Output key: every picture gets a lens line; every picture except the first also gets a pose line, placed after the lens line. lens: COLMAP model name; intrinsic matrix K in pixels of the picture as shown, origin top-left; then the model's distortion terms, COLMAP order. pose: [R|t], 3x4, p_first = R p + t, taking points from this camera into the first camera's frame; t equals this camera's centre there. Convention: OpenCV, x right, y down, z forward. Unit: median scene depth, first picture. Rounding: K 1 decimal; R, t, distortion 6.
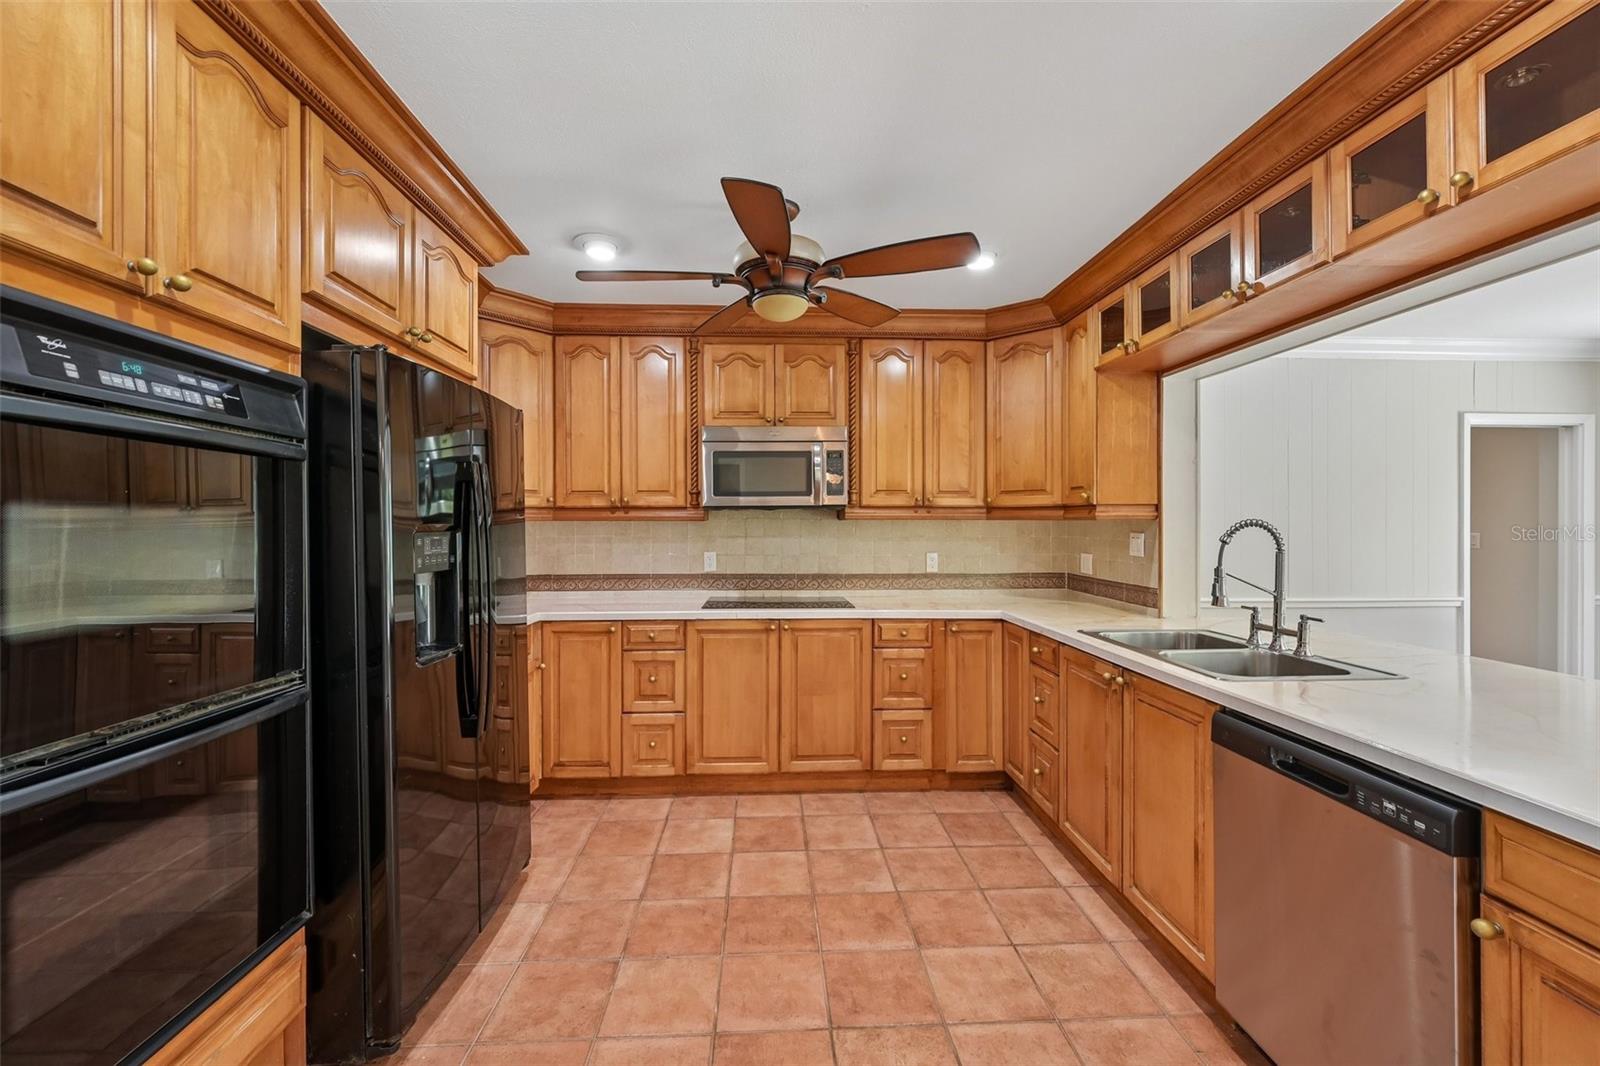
lens RADIAL K [[637.1, 0, 796.5], [0, 637.1, 524.7], [0, 0, 1]] dist [-0.002239, -0.000488]
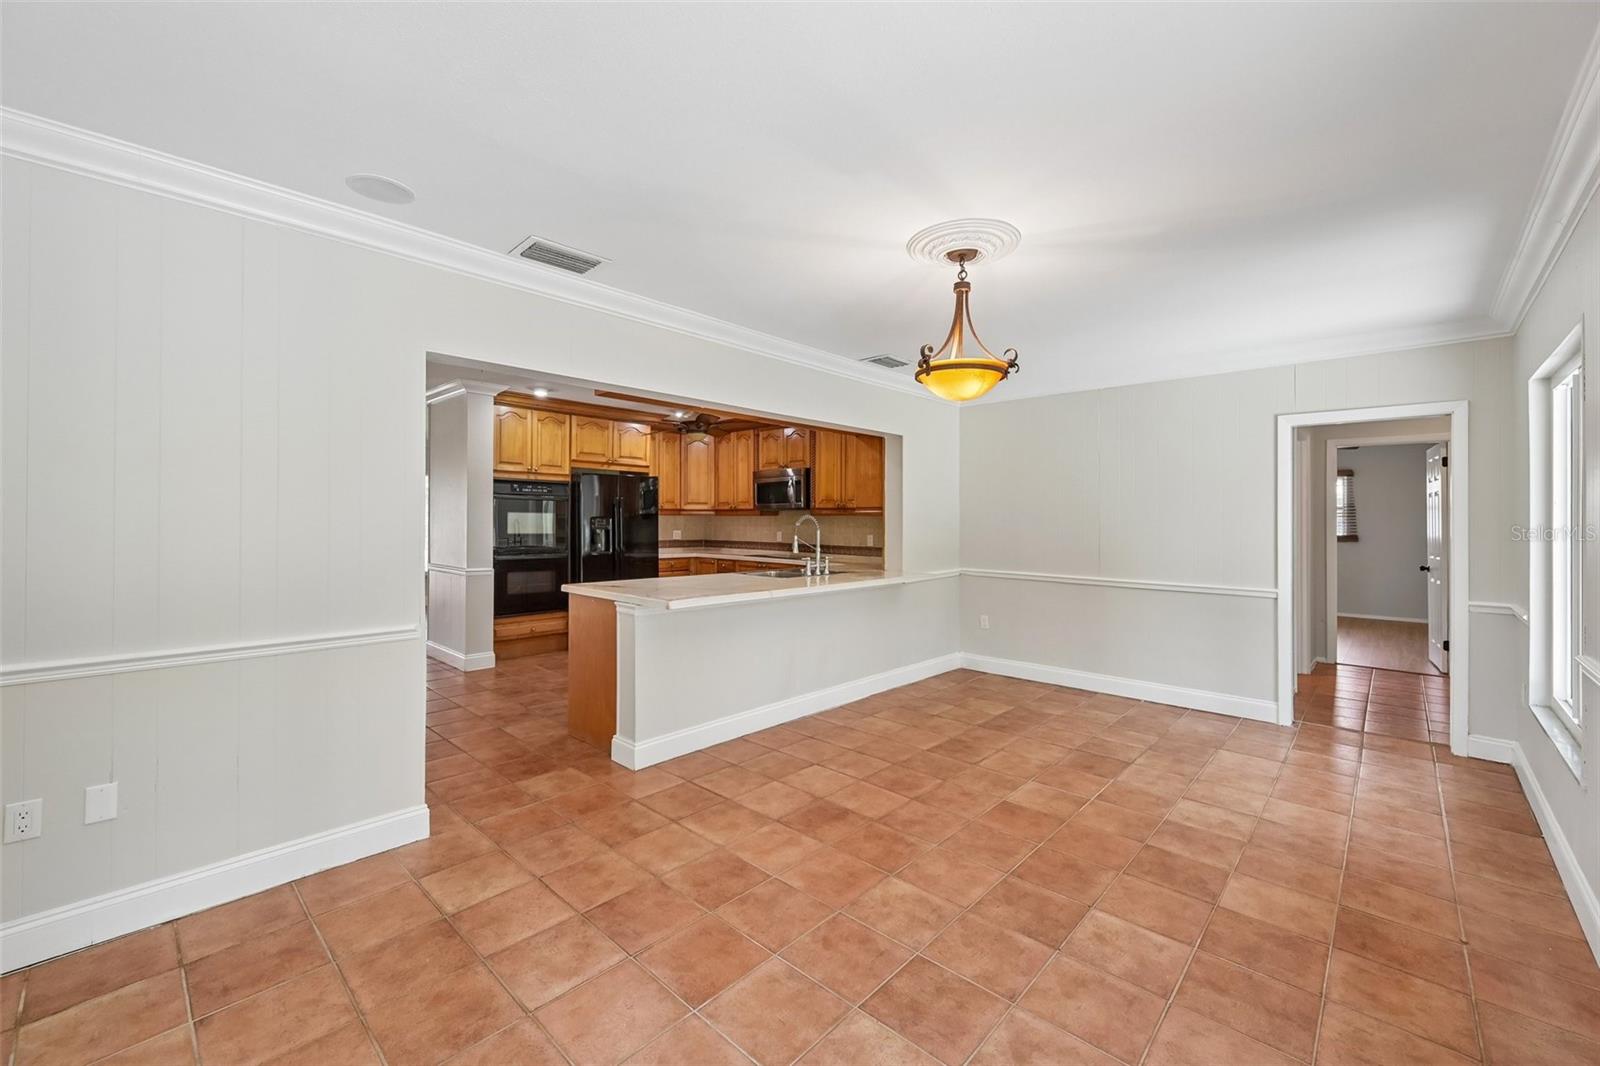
lens RADIAL K [[637.1, 0, 791.8], [0, 637.1, 522.6], [0, 0, 1]] dist [-0.002239, -0.000488]
pose [[0.690292, 0.009328, -0.723471, 1.911237], [-0.007891, 0.999954, 0.005363, 0.004819], [0.723488, 0.002007, 0.690334, -0.488257]]
